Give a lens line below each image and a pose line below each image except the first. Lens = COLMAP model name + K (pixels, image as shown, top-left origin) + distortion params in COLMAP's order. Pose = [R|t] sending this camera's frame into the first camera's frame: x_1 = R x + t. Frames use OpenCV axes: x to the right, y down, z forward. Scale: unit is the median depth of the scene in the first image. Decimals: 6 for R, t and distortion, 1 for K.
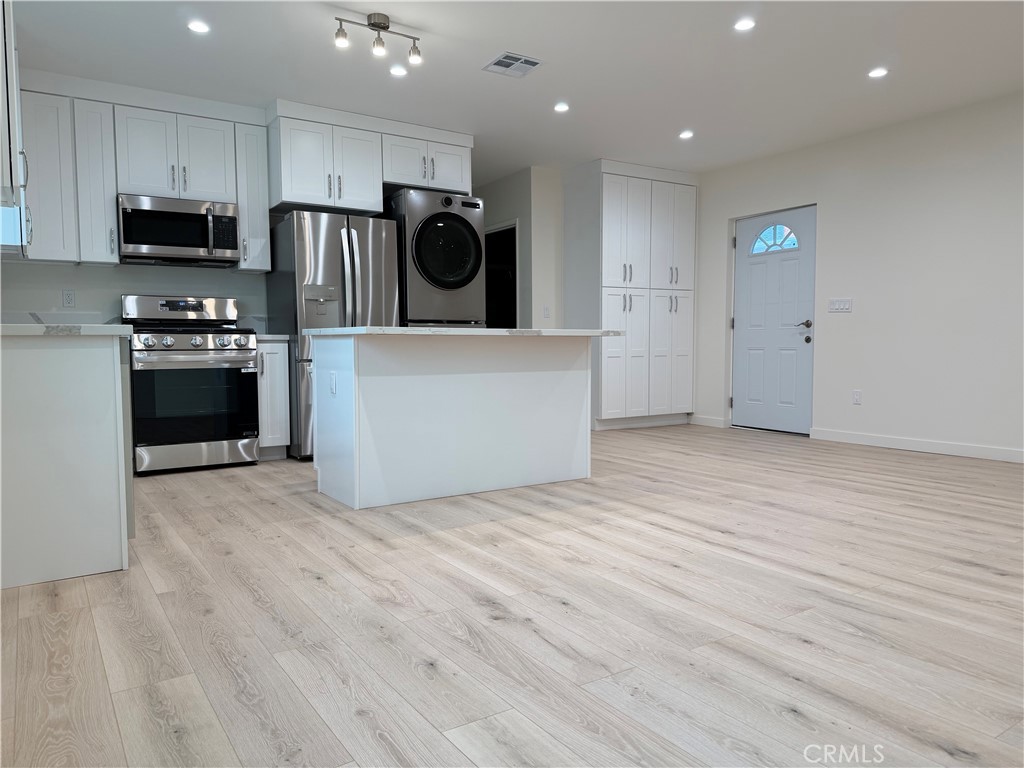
lens RADIAL K [[716.9, 0, 513.1], [0, 716.9, 395.0], [0, 0, 1]] dist [0.111065, -0.181184]
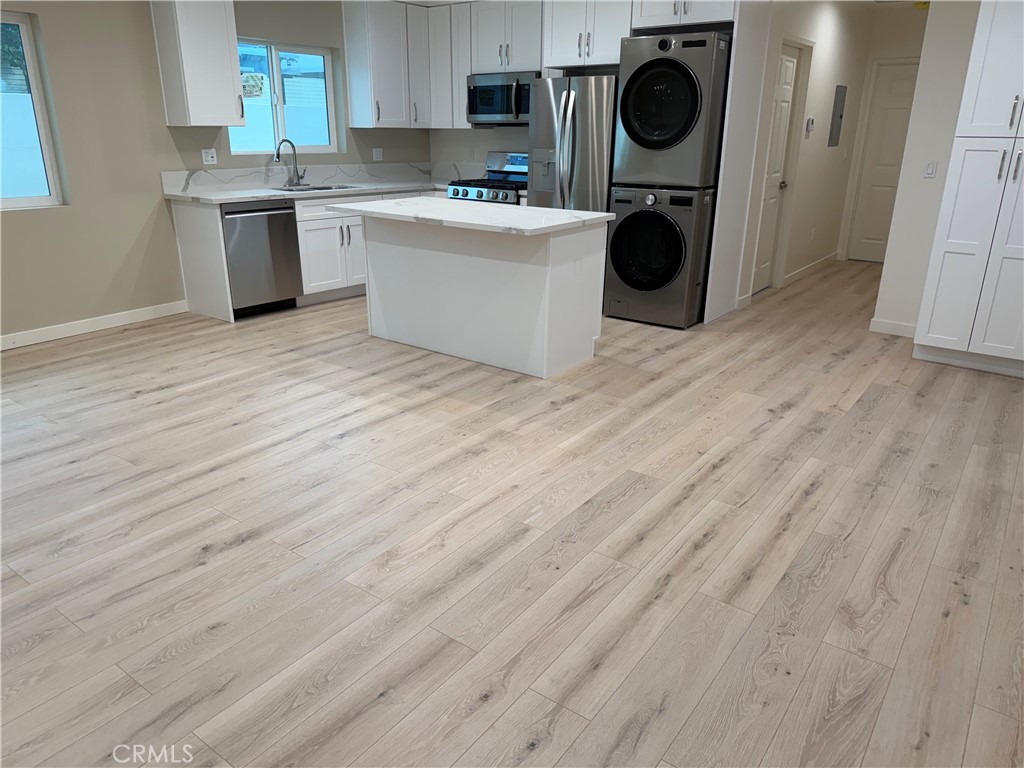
lens RADIAL K [[716.9, 0, 513.1], [0, 716.9, 395.0], [0, 0, 1]] dist [0.111065, -0.181184]
pose [[0.338388, 0.335028, -0.879346, 1.382162], [-0.079508, 0.941312, 0.328040, -0.258681], [0.937642, -0.041090, 0.345166, 0.912514]]
